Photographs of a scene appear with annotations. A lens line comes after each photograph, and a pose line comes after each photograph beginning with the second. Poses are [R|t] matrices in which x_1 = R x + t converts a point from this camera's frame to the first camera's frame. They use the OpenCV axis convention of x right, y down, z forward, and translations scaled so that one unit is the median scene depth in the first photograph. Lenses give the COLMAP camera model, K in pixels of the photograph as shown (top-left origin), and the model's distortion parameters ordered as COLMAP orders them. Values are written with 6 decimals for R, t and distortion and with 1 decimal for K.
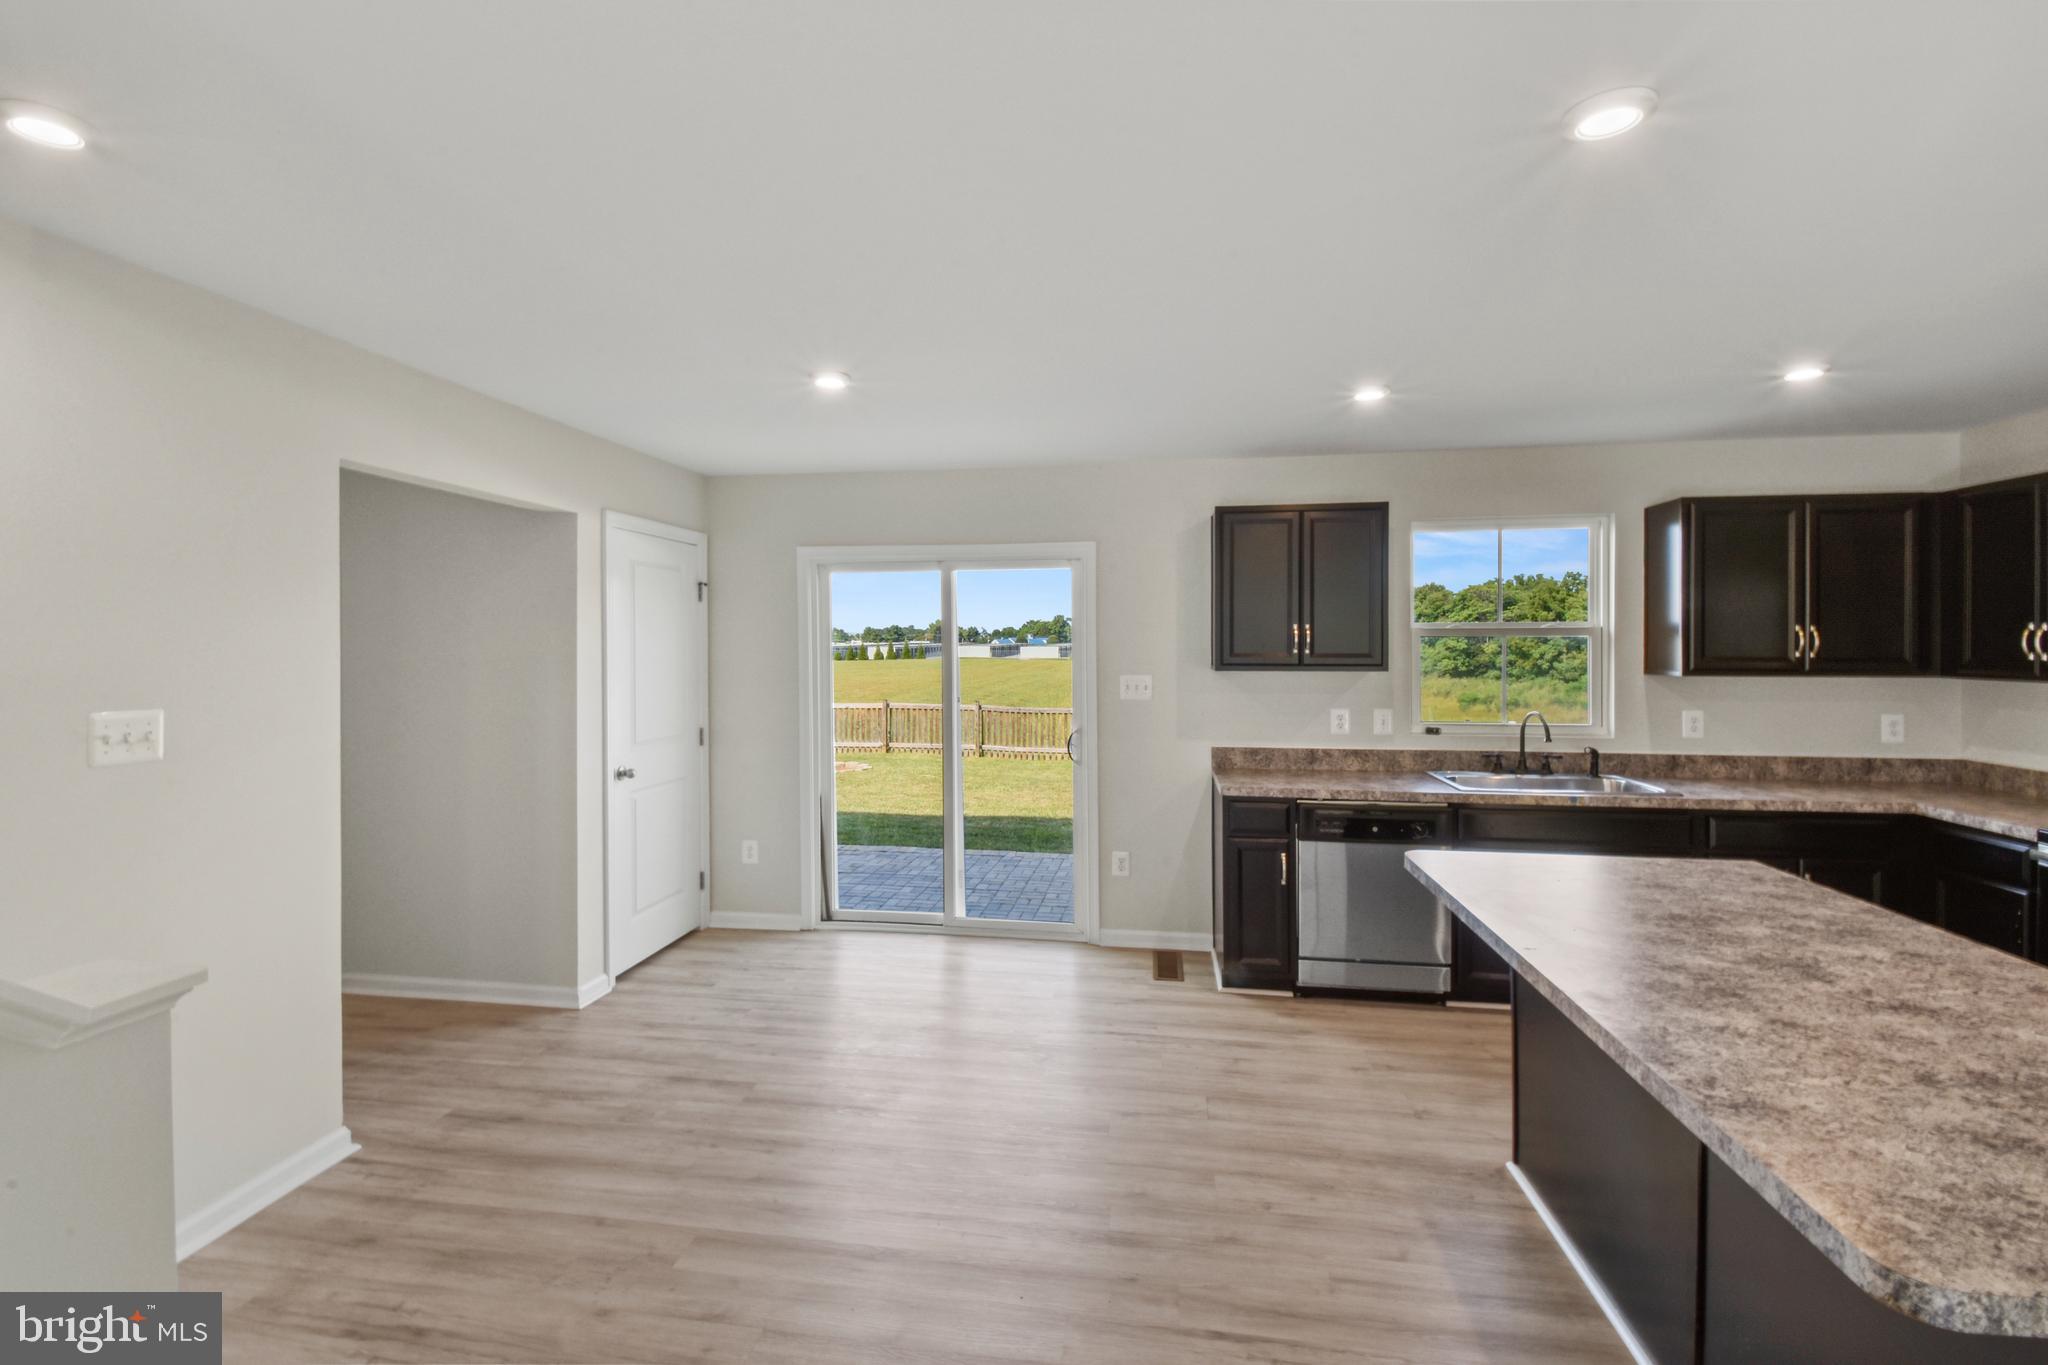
lens RADIAL K [[890.4, 0, 1024.7], [0, 890.4, 647.1], [0, 0, 1]] dist [0.028388, -0.022560]
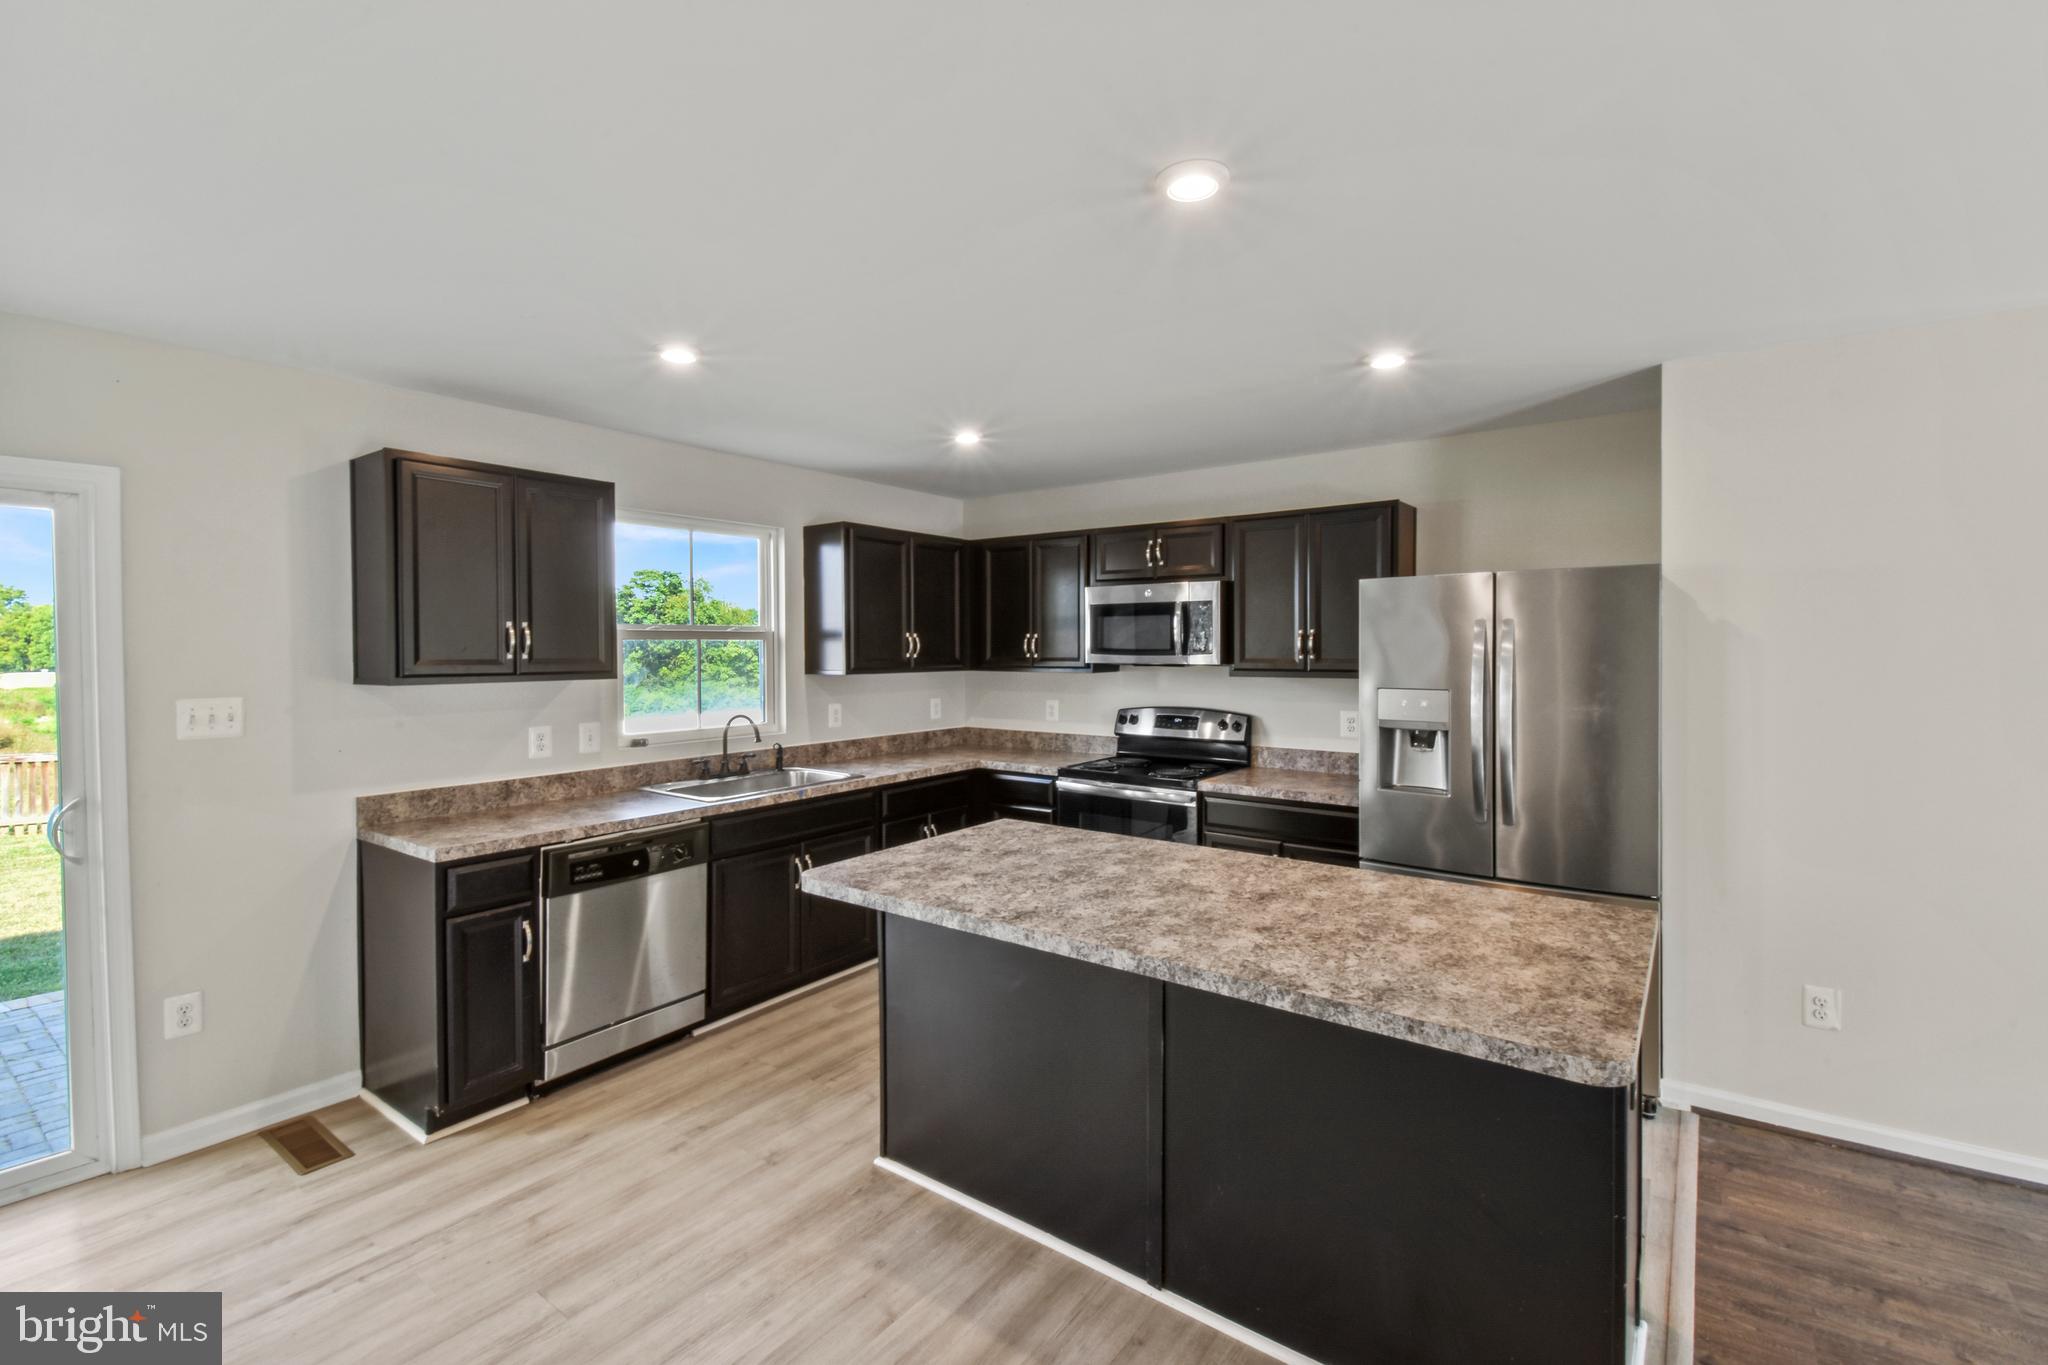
lens RADIAL K [[888.5, 0, 1006.0], [0, 888.5, 650.0], [0, 0, 1]] dist [0.026506, -0.018704]
pose [[0.470788, -0.002958, 0.882241, -0.191002], [0.005504, 0.999985, 0.000416, 0.000950], [-0.882229, 0.004660, 0.470797, 0.271931]]
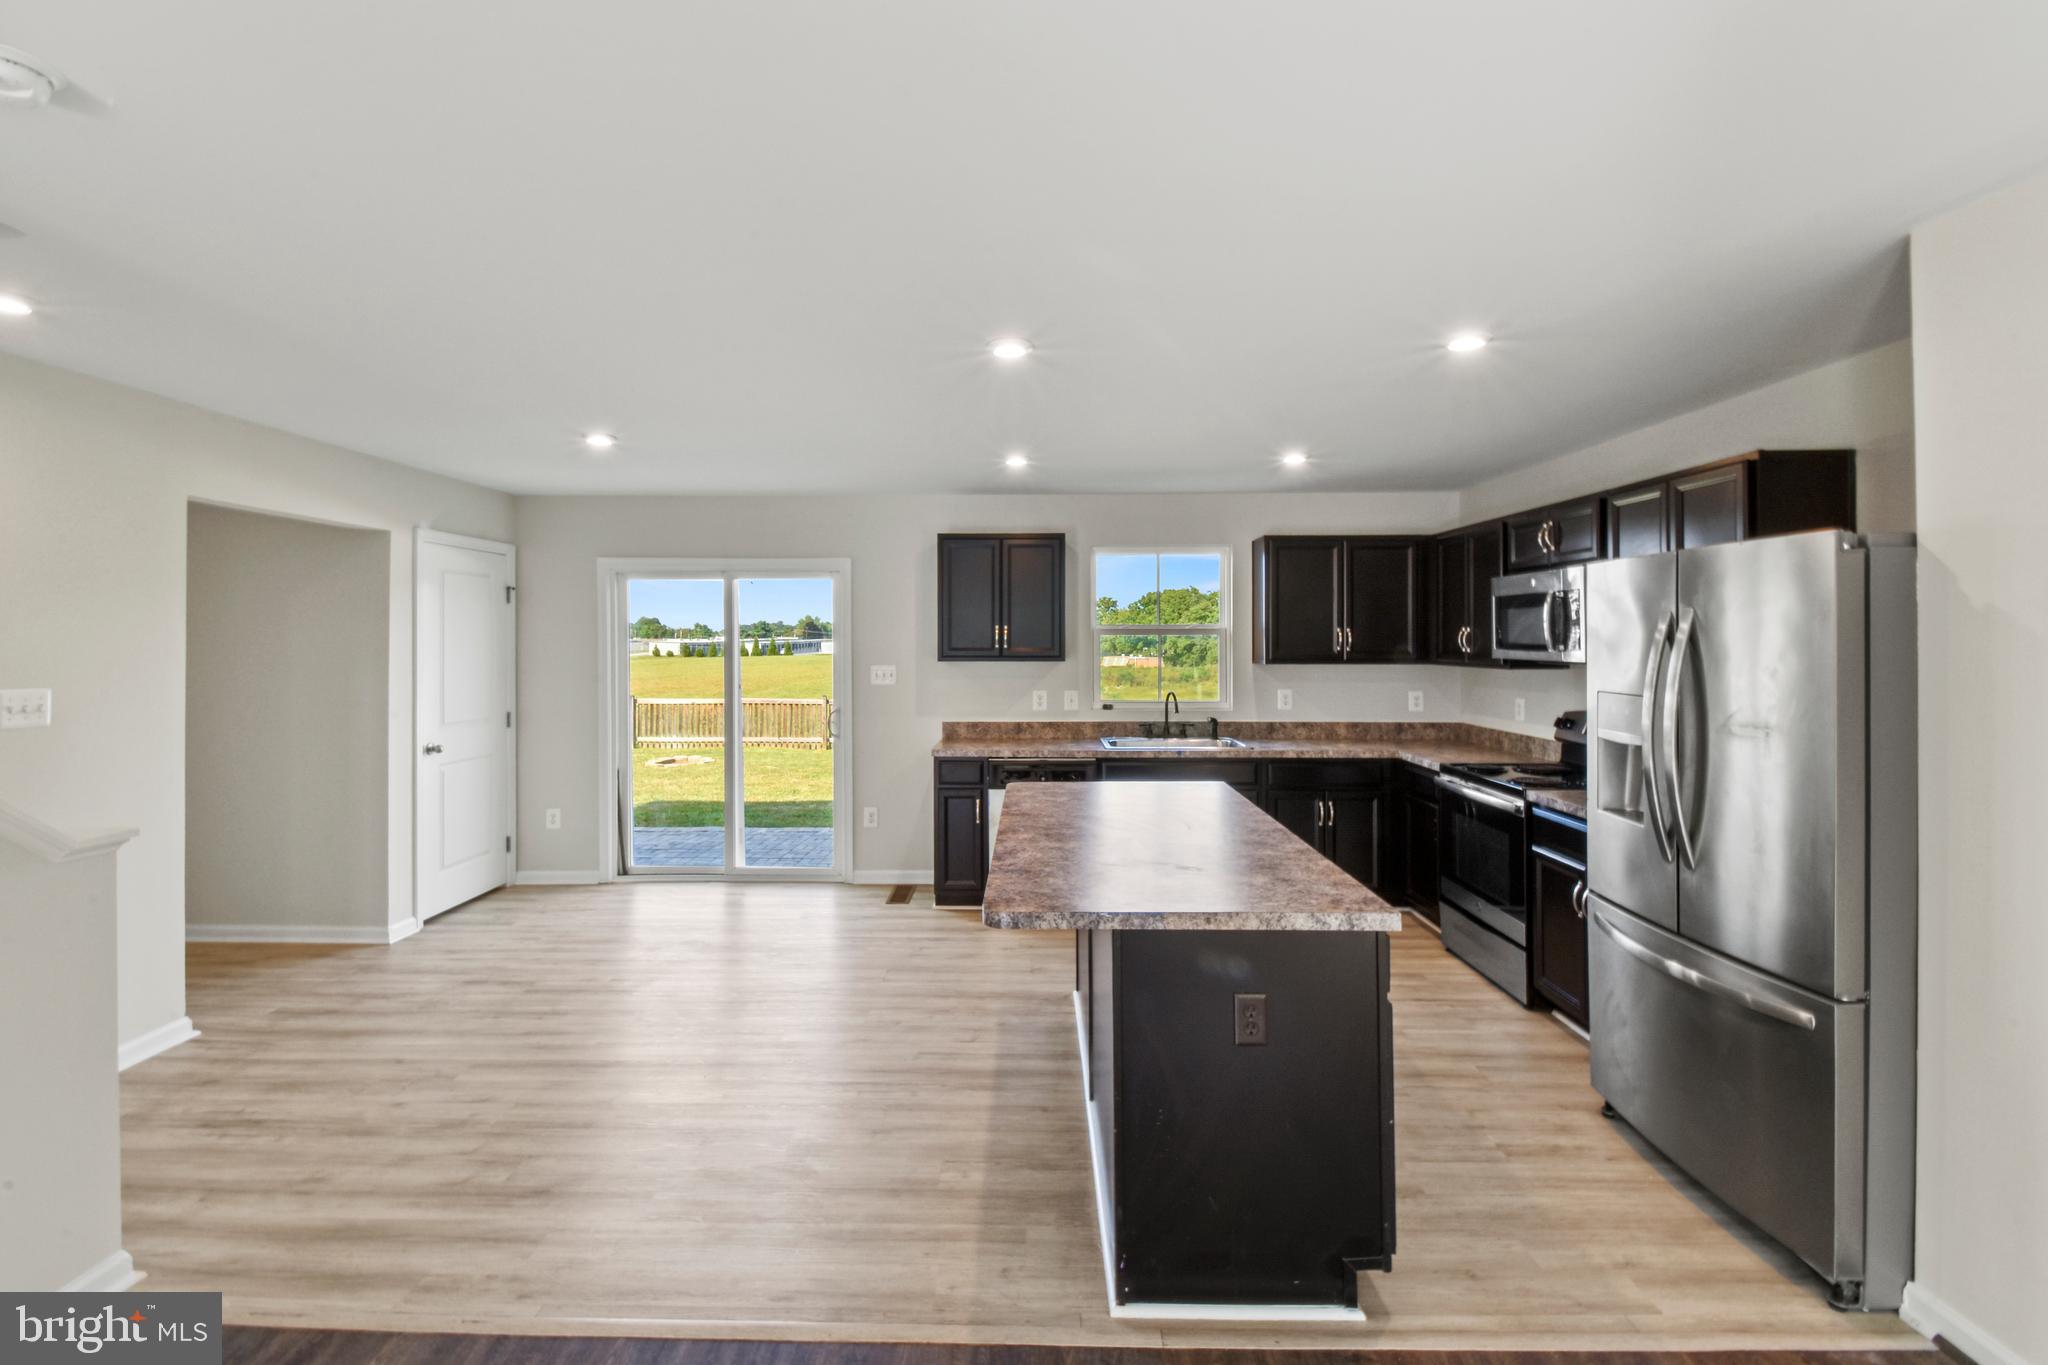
lens RADIAL K [[888.1, 0, 1027.9], [0, 888.1, 635.3], [0, 0, 1]] dist [0.030780, -0.023061]
pose [[0.989663, 0.001776, 0.143402, 0.172767], [-0.000470, 0.999958, -0.009142, 0.000860], [-0.143412, 0.008980, 0.989622, -0.308314]]
